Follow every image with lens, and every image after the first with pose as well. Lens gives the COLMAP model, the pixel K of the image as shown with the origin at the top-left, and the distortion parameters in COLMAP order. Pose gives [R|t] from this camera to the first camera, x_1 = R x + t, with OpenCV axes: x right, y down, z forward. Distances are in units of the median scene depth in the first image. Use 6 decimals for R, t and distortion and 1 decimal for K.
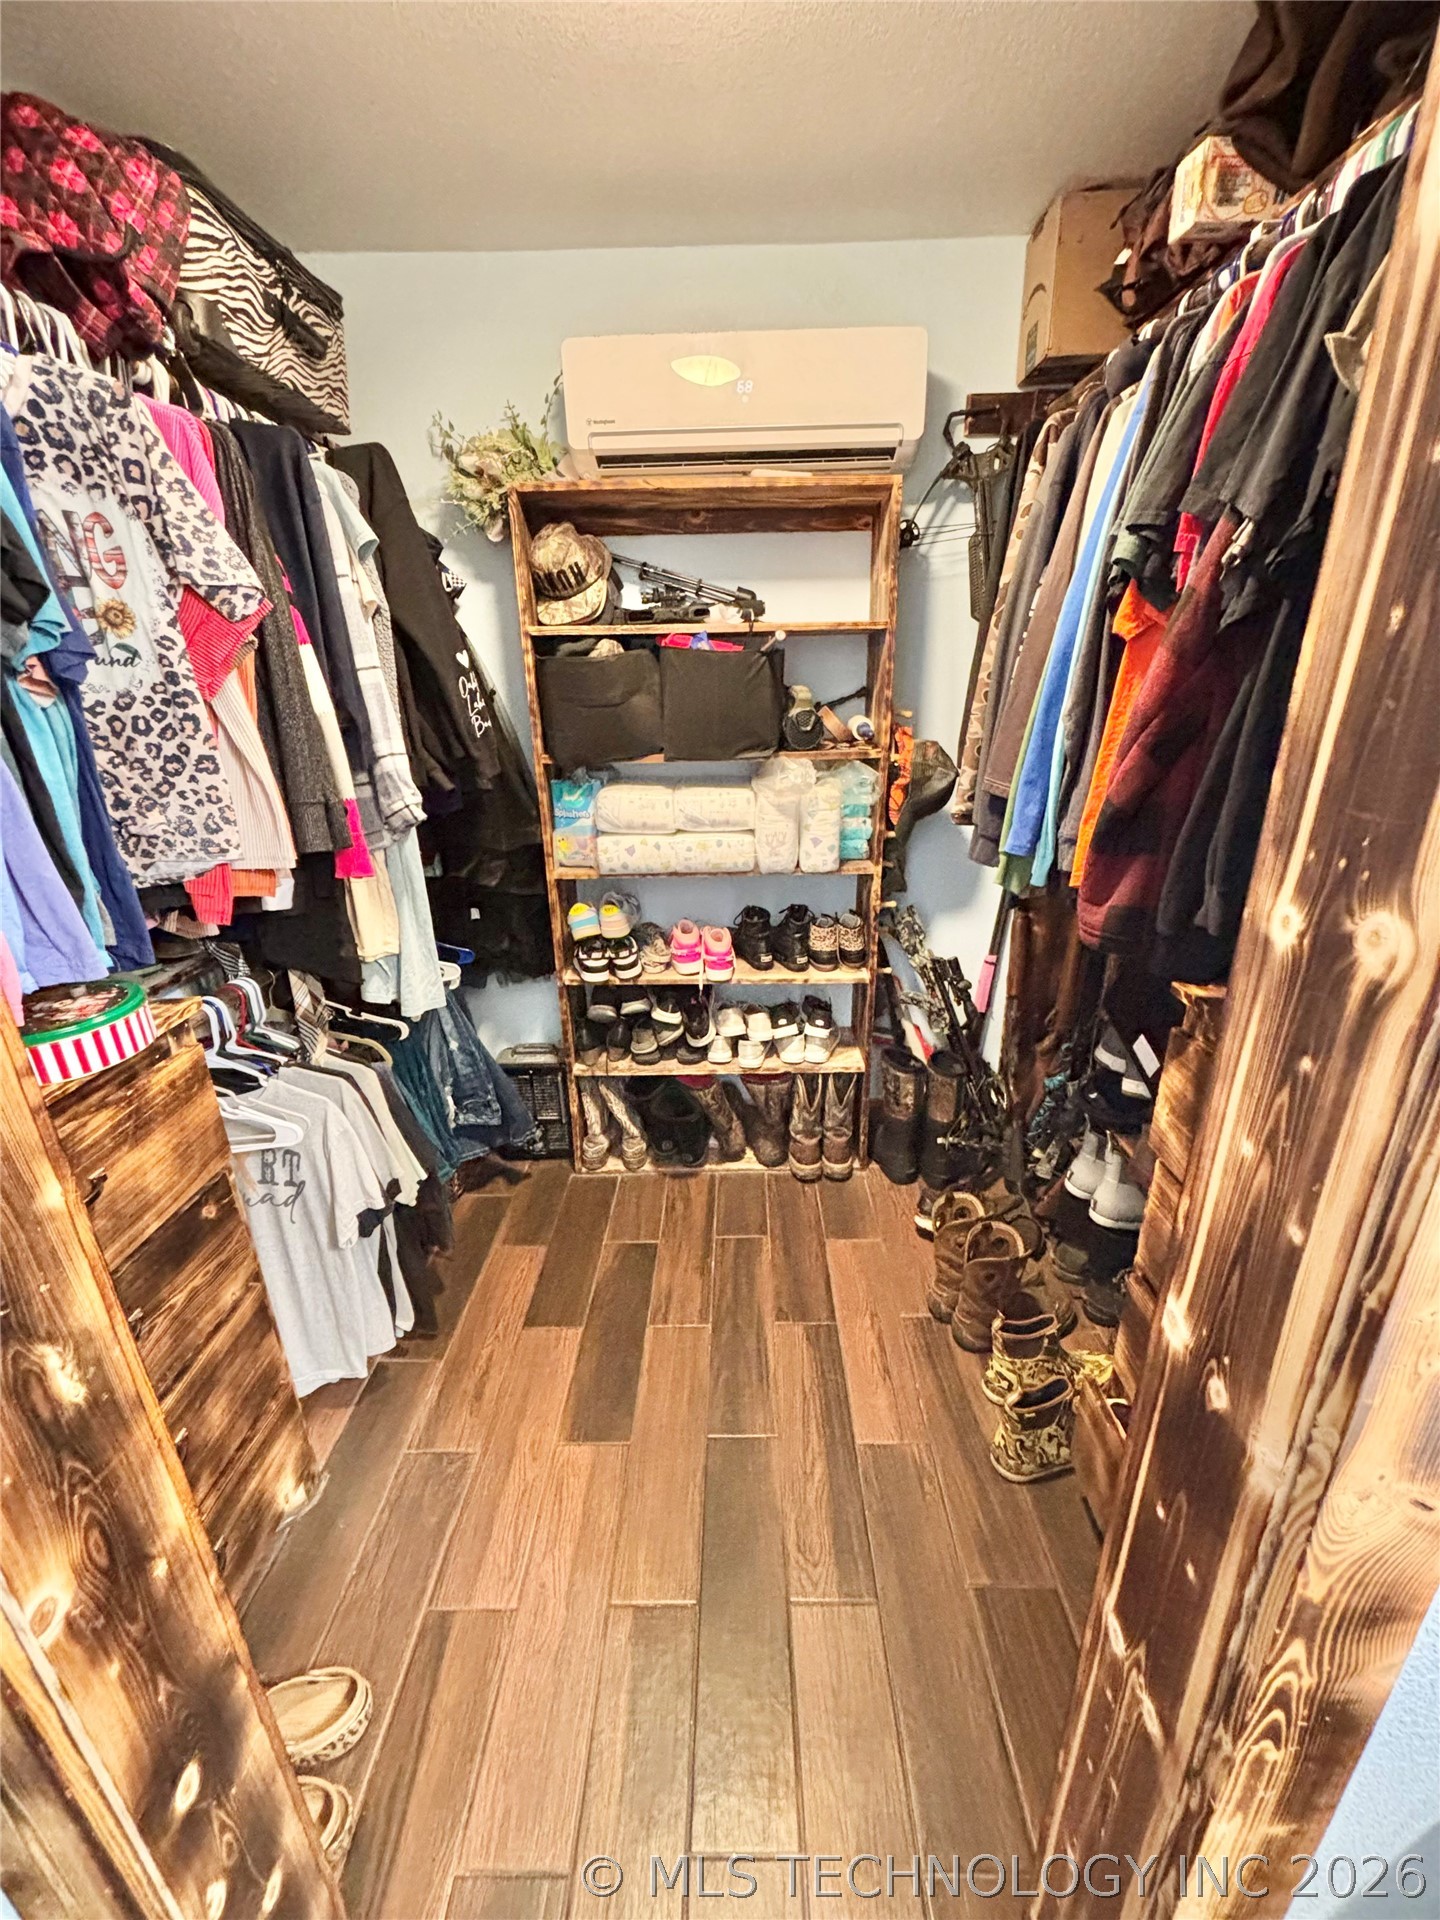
lens RADIAL K [[767.5, 0, 717.5], [0, 767.5, 957.1], [0, 0, 1]] dist [-0.004368, 0.000273]
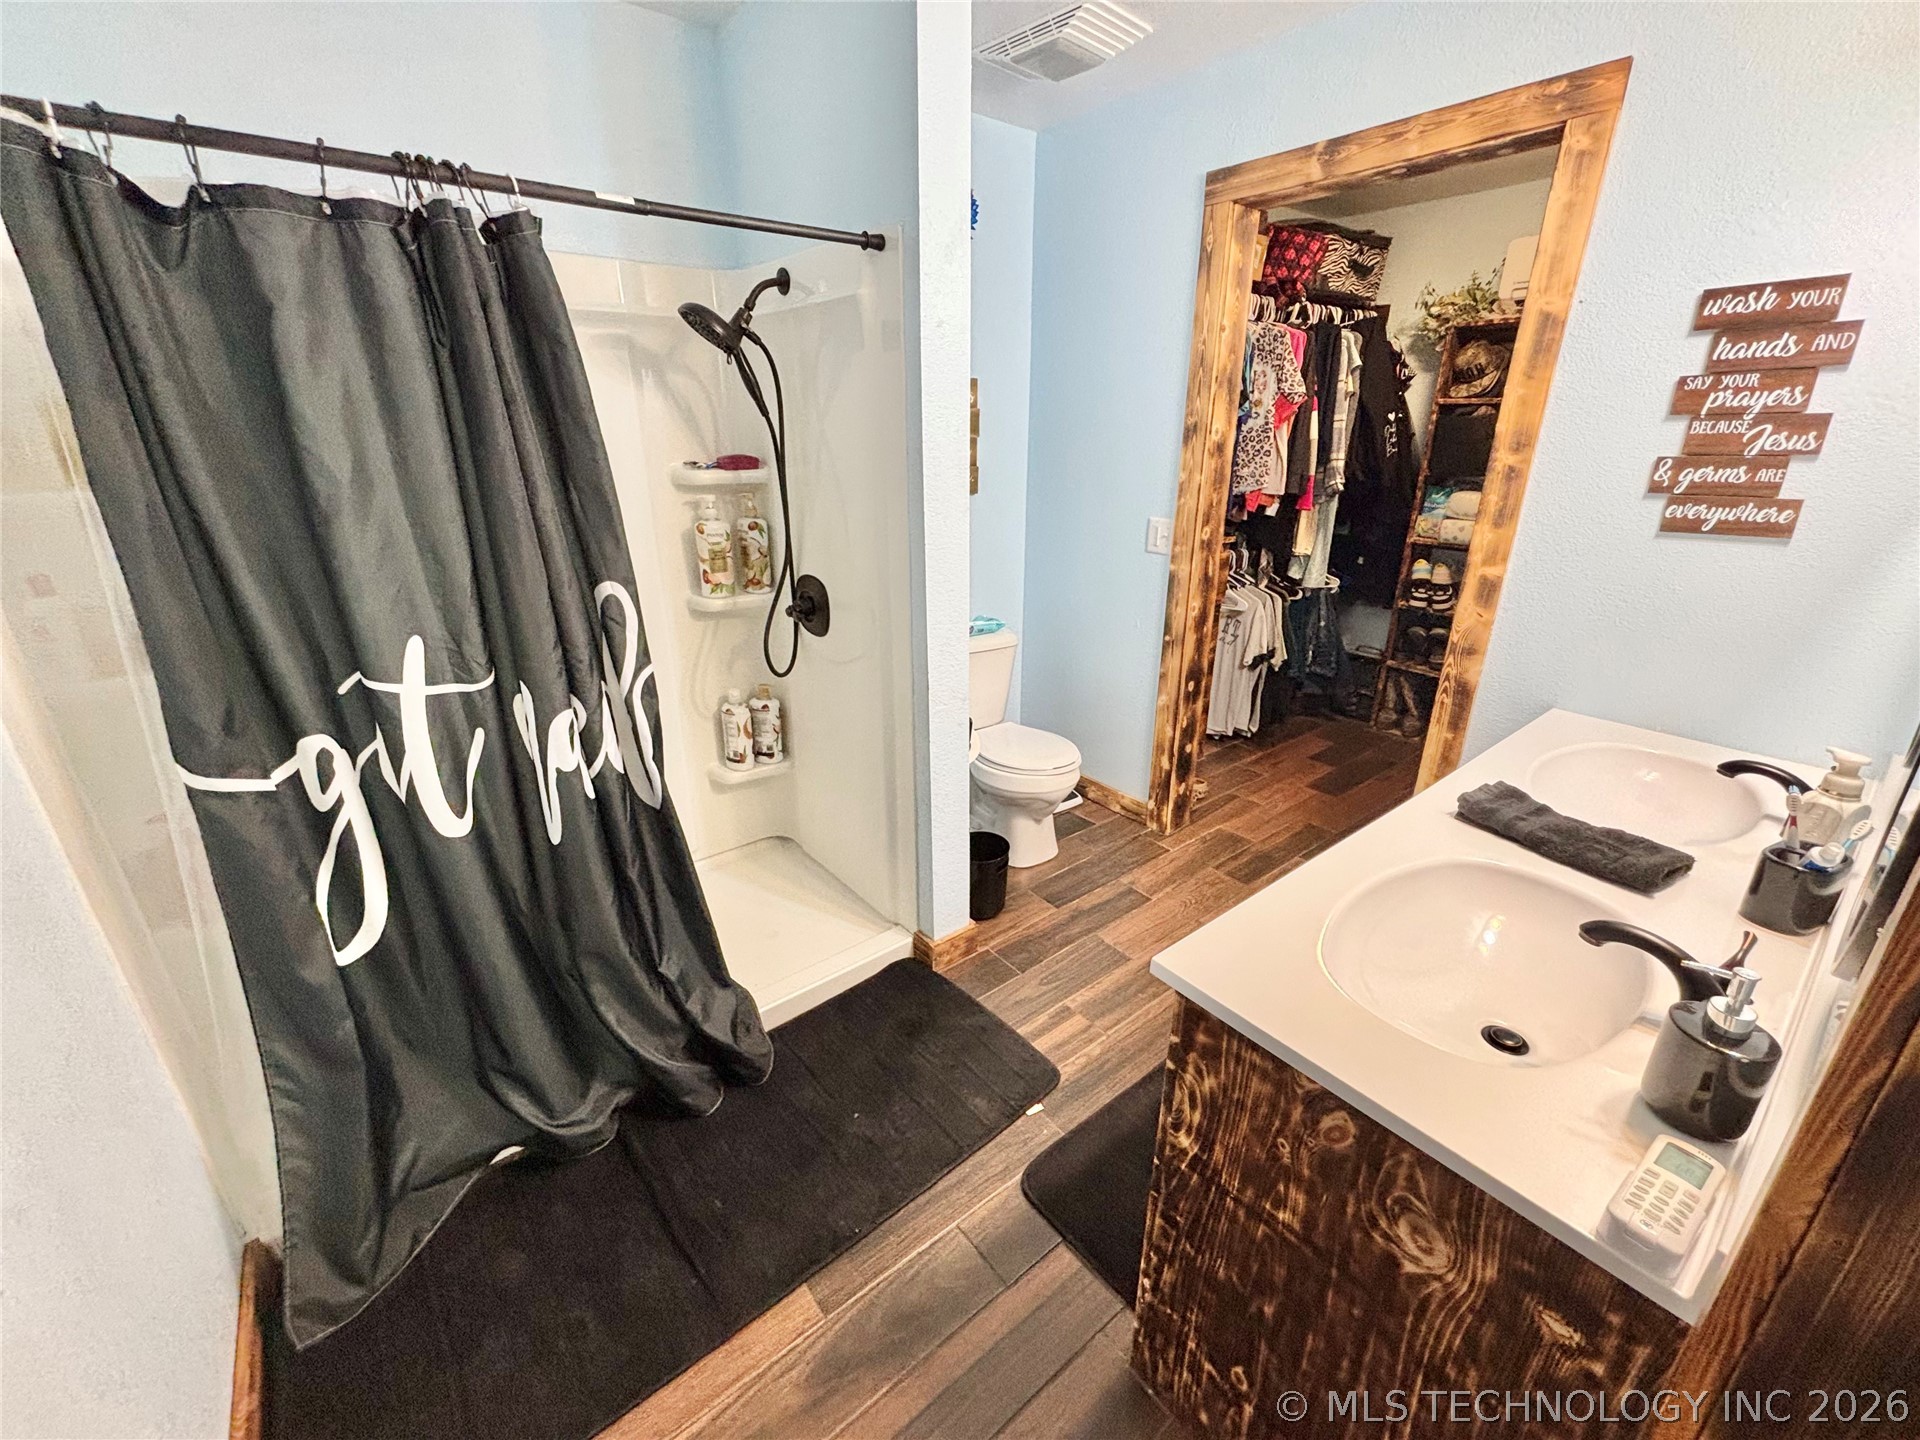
lens RADIAL K [[767.5, 0, 963.5], [0, 767.5, 712.7], [0, 0, 1]] dist [-0.004368, 0.000273]
pose [[0.637364, 0.290963, -0.713518, 0.624794], [-0.280740, 0.950010, 0.136625, 0.396308], [0.717602, 0.113233, 0.687187, -1.115931]]
